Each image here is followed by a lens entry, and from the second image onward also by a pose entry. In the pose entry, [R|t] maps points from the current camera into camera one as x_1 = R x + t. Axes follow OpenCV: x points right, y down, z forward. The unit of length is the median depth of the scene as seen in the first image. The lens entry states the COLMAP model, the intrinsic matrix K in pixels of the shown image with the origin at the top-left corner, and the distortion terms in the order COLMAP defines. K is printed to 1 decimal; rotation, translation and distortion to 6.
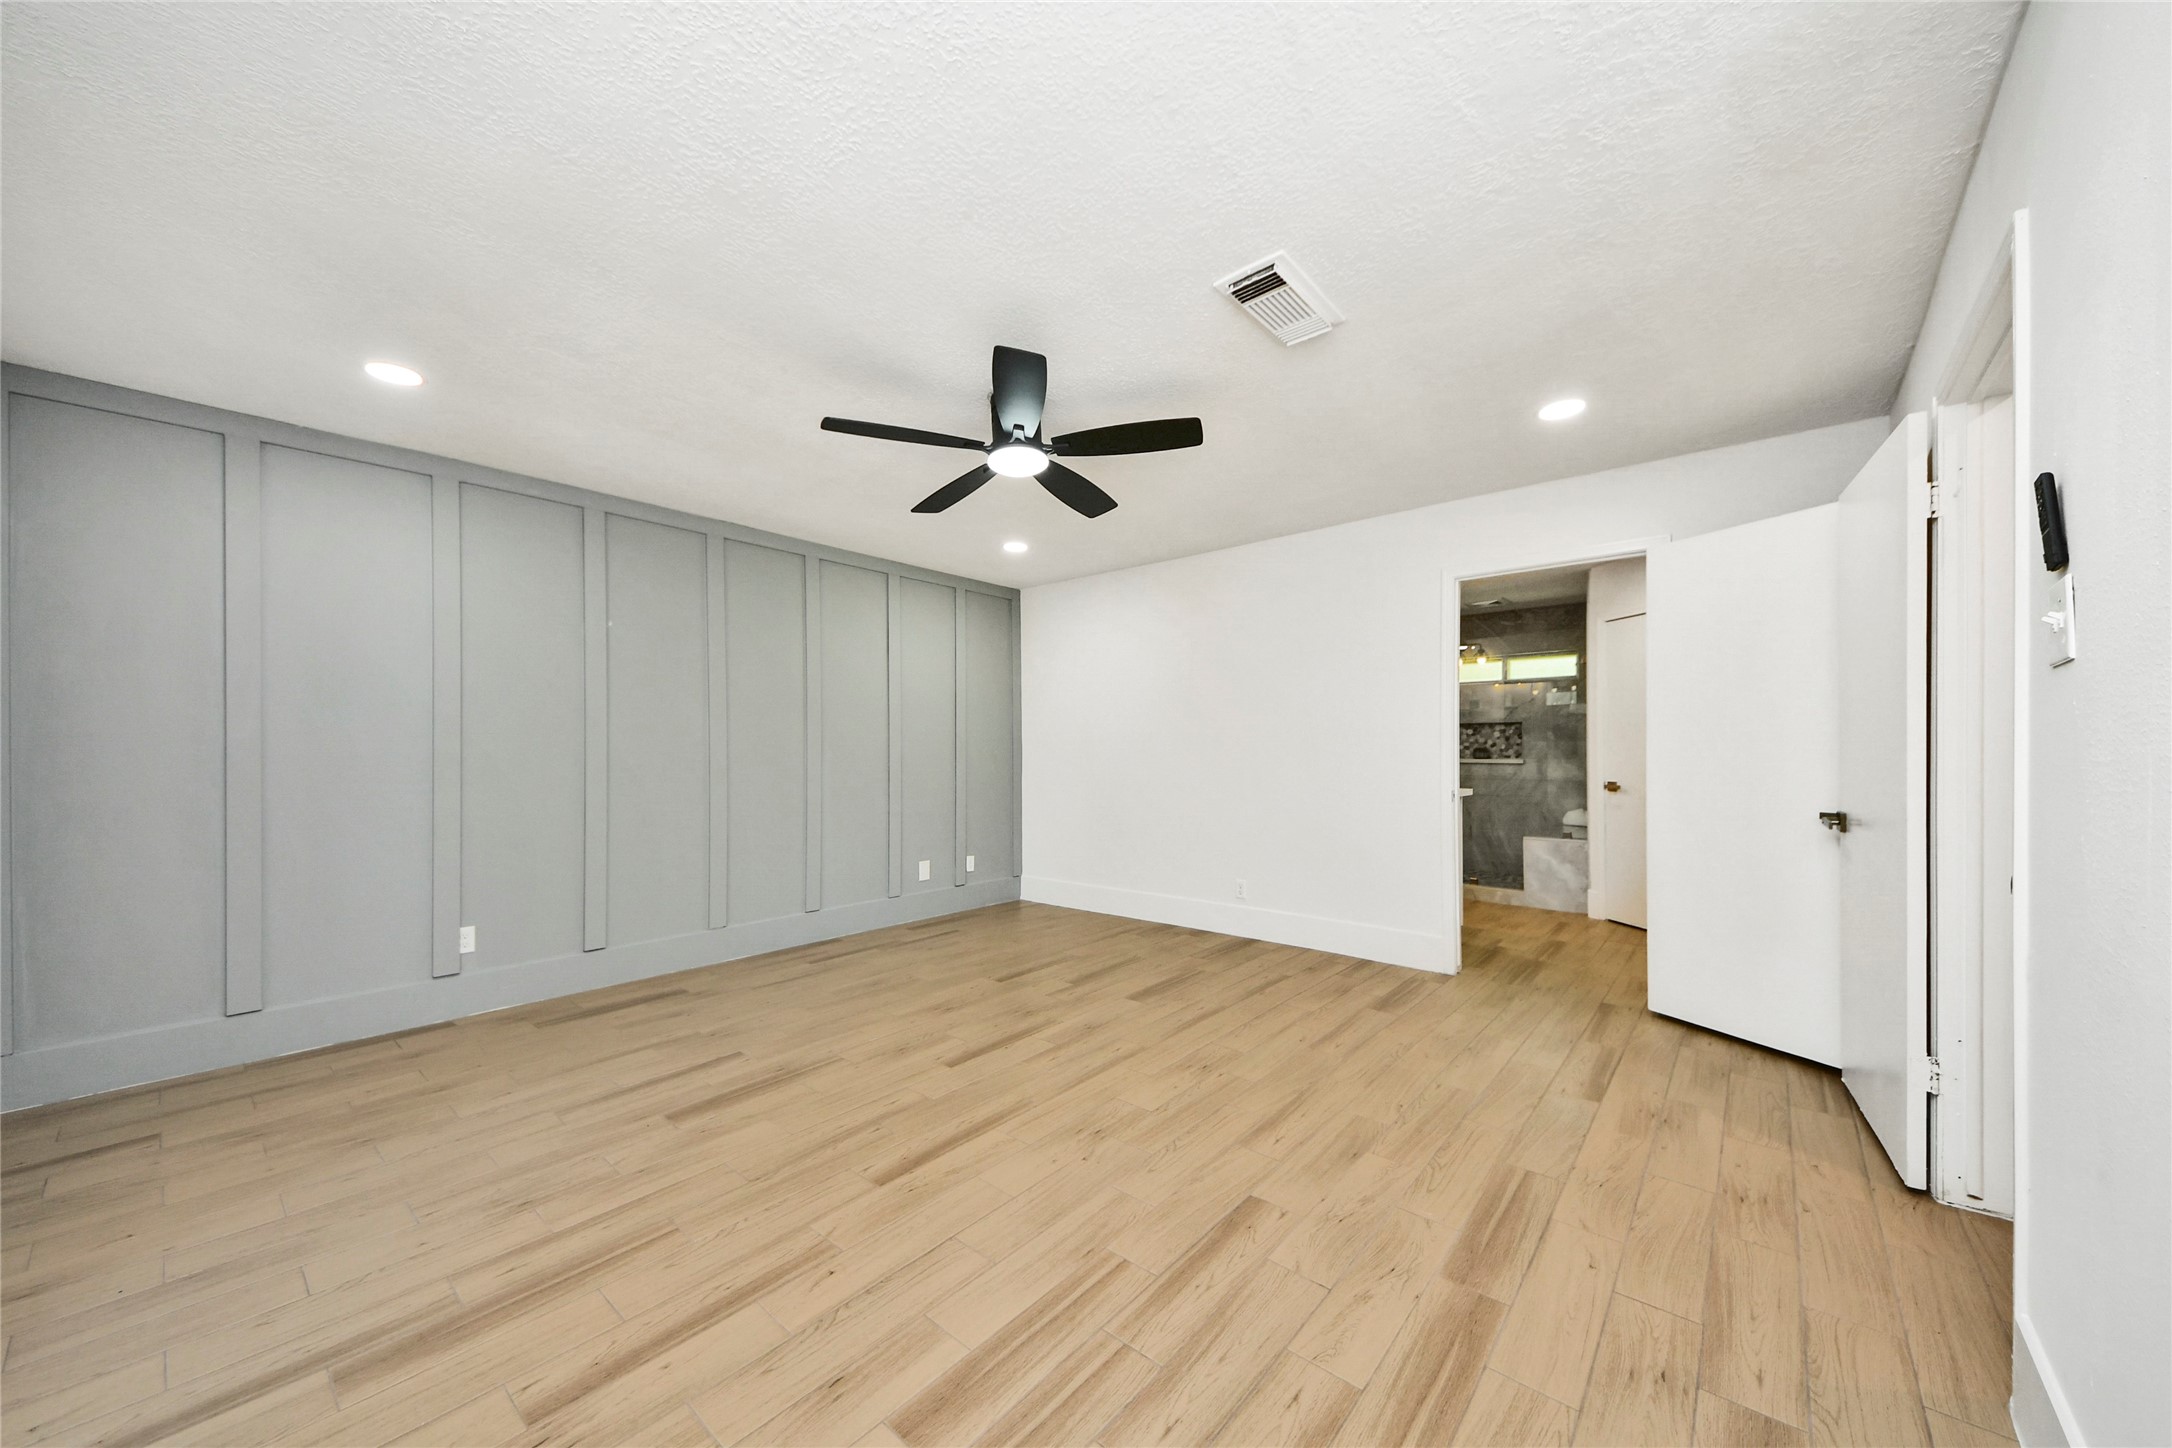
lens RADIAL K [[776.7, 0, 1101.7], [0, 776.7, 761.1], [0, 0, 1]] dist [0.036542, -0.005272]
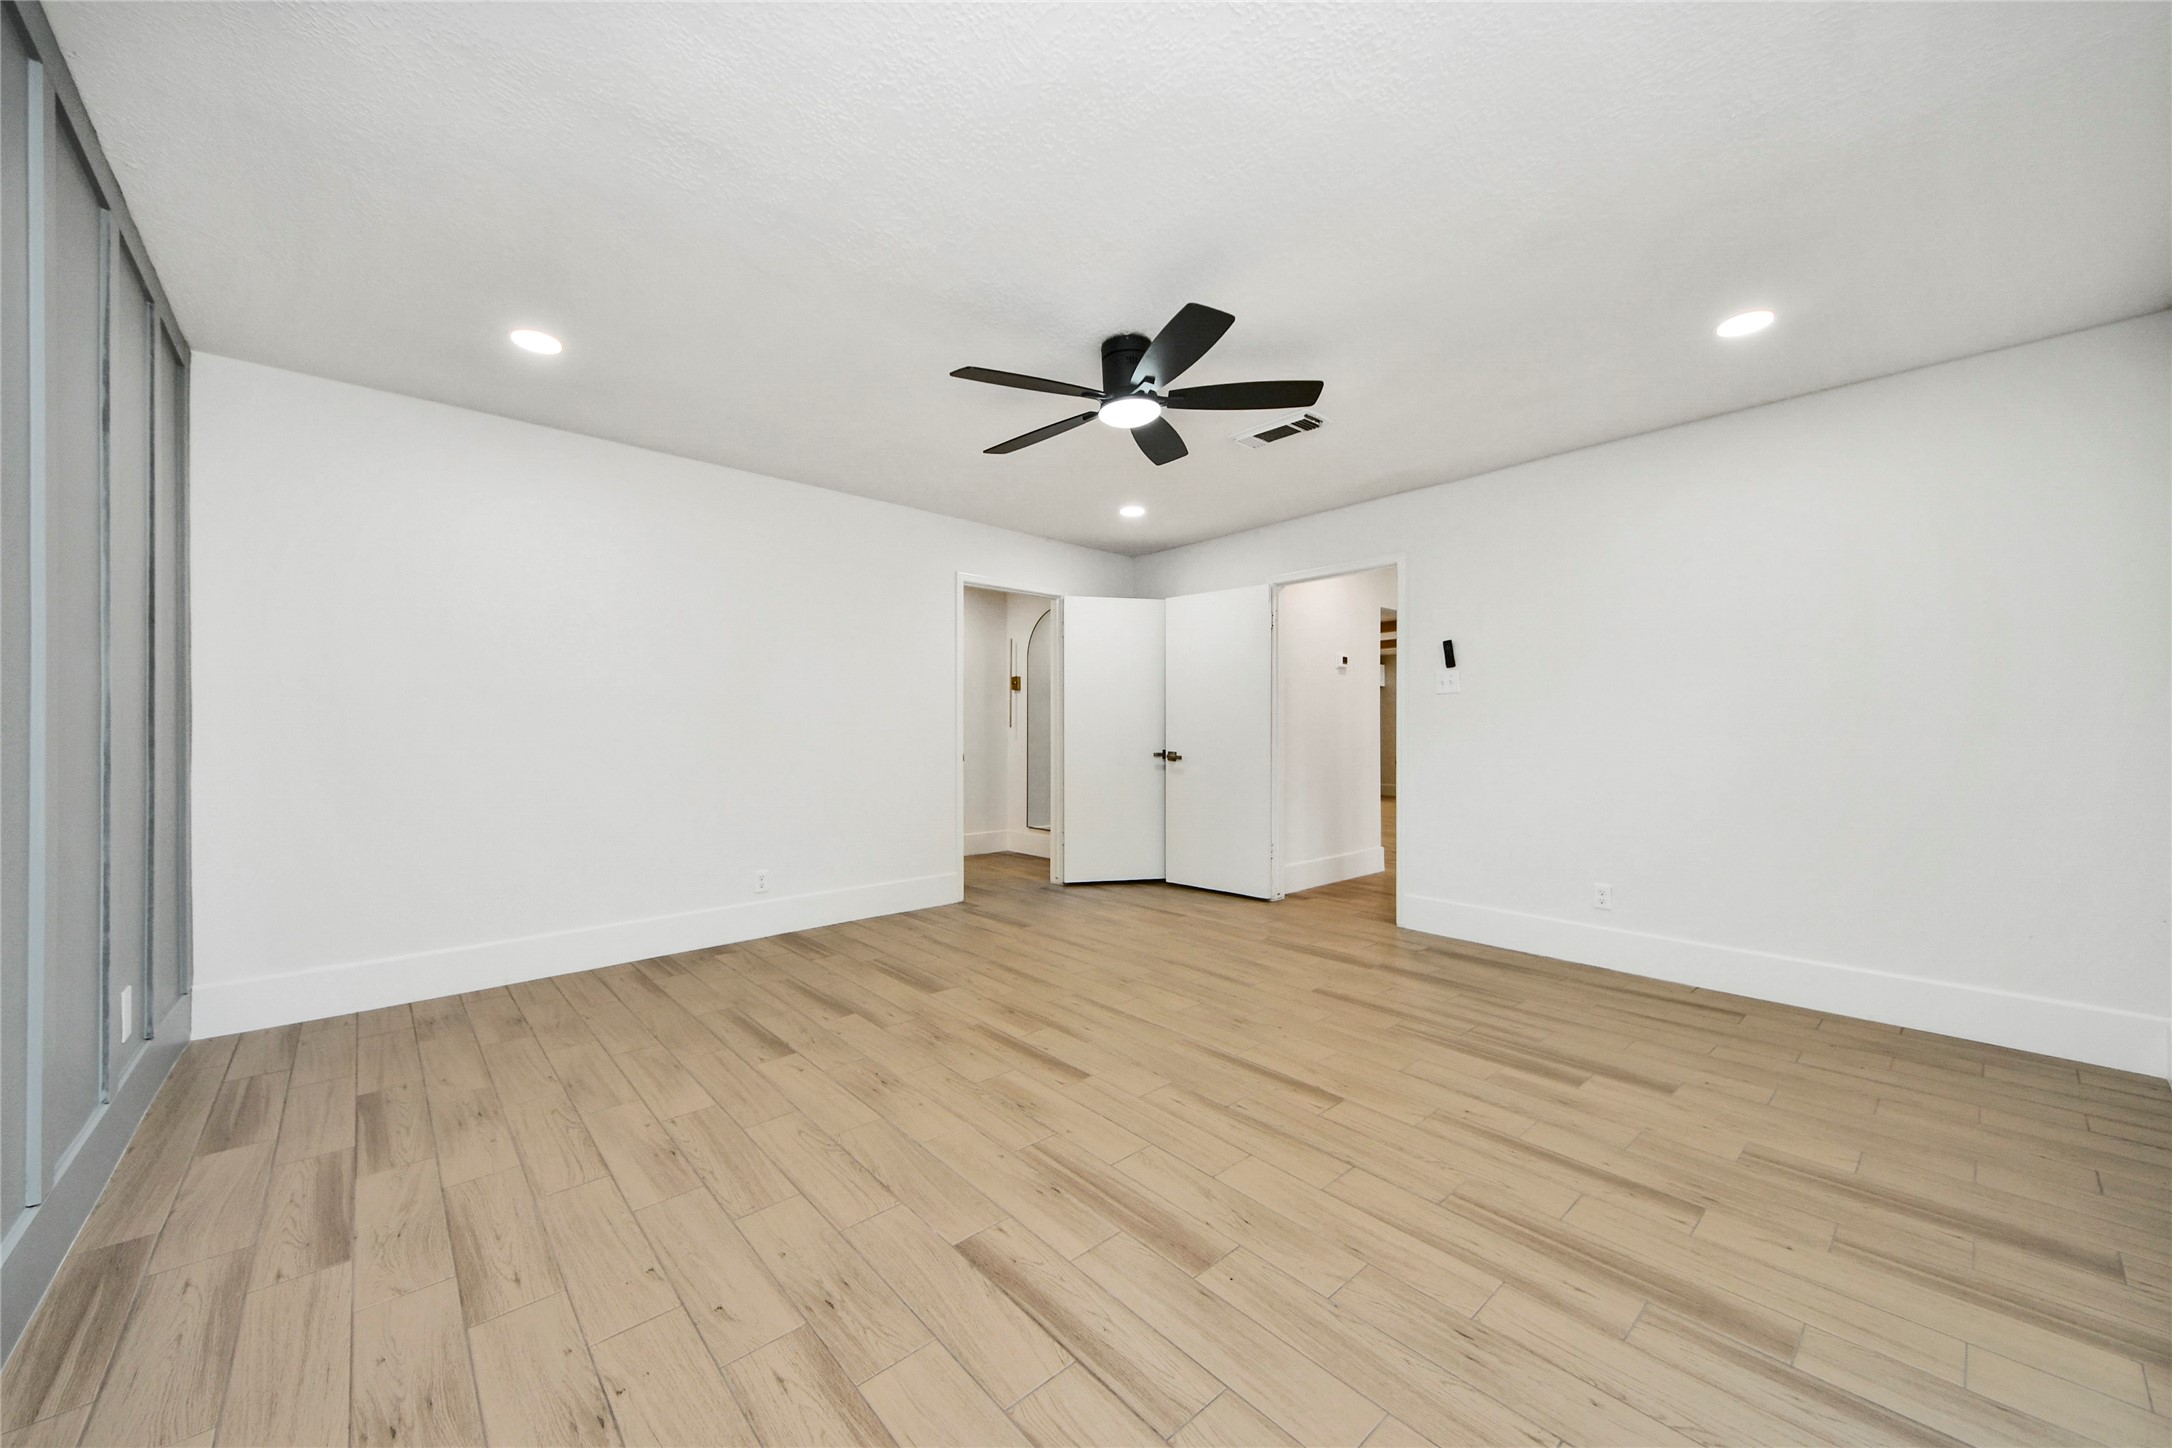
lens RADIAL K [[776.7, 0, 1087.8], [0, 776.7, 716.9], [0, 0, 1]] dist [0.036542, -0.005272]
pose [[0.151611, 0.019745, 0.988243, -1.387660], [0.017893, 0.999582, -0.022717, 0.021643], [-0.988278, 0.021127, 0.151195, 1.137492]]
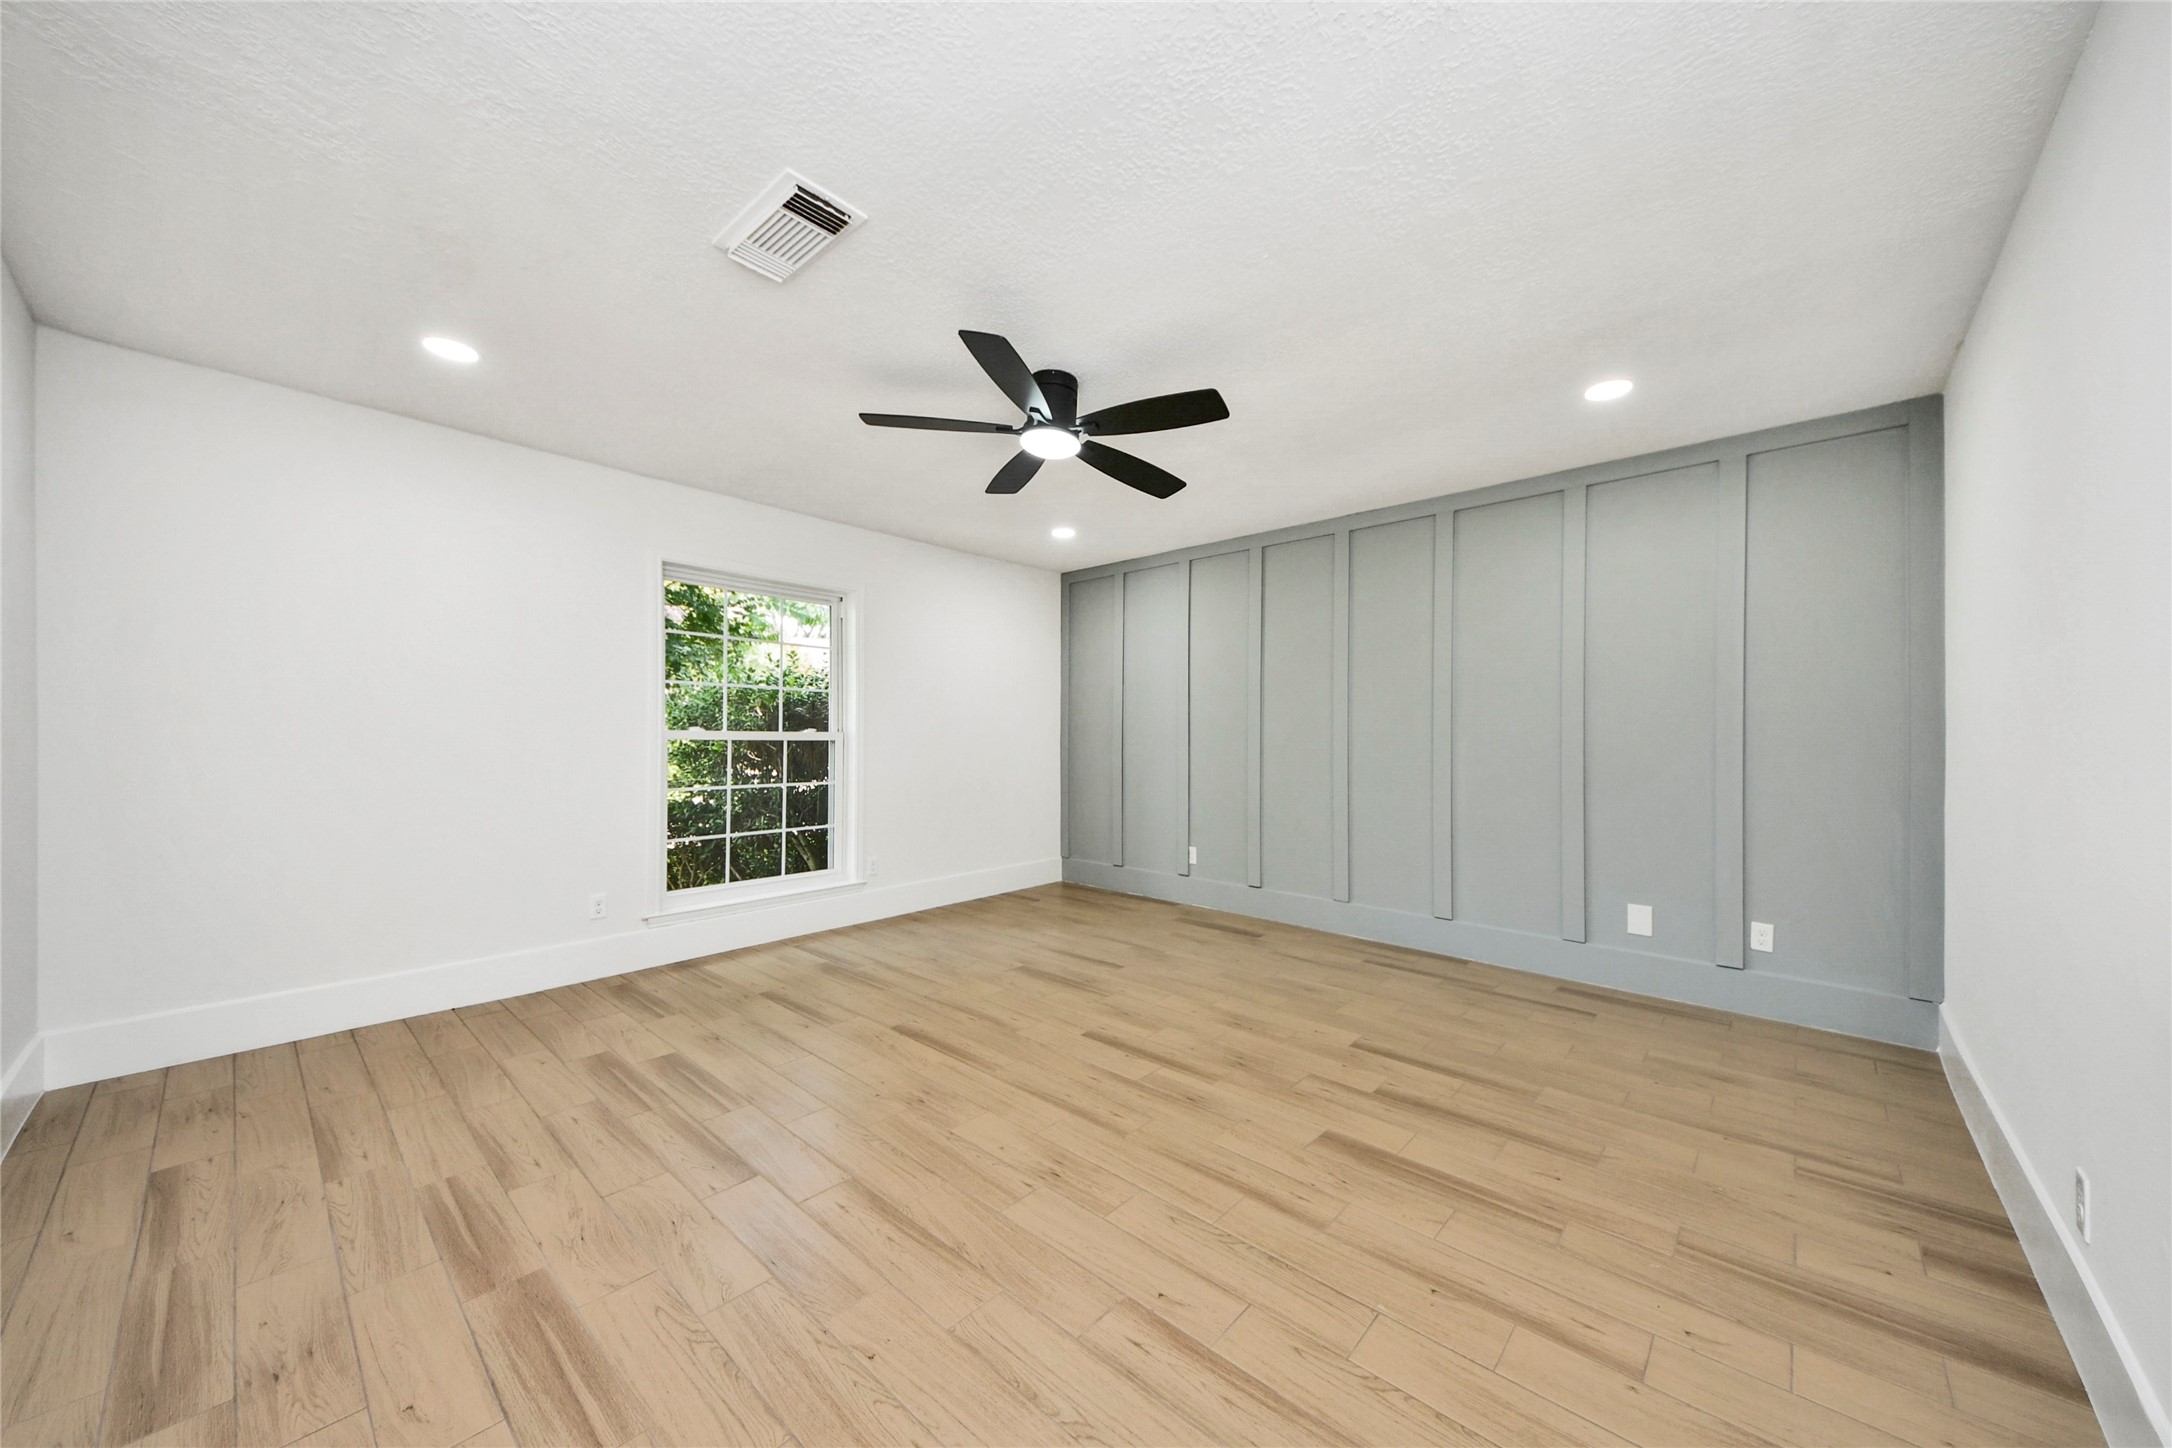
lens RADIAL K [[776.7, 0, 1086.4], [0, 776.7, 725.9], [0, 0, 1]] dist [0.036542, -0.005272]
pose [[-0.045245, 0.003366, -0.998970, 1.123331], [-0.018948, 0.999812, 0.004227, -0.037331], [0.998796, 0.019120, -0.045172, 1.378924]]
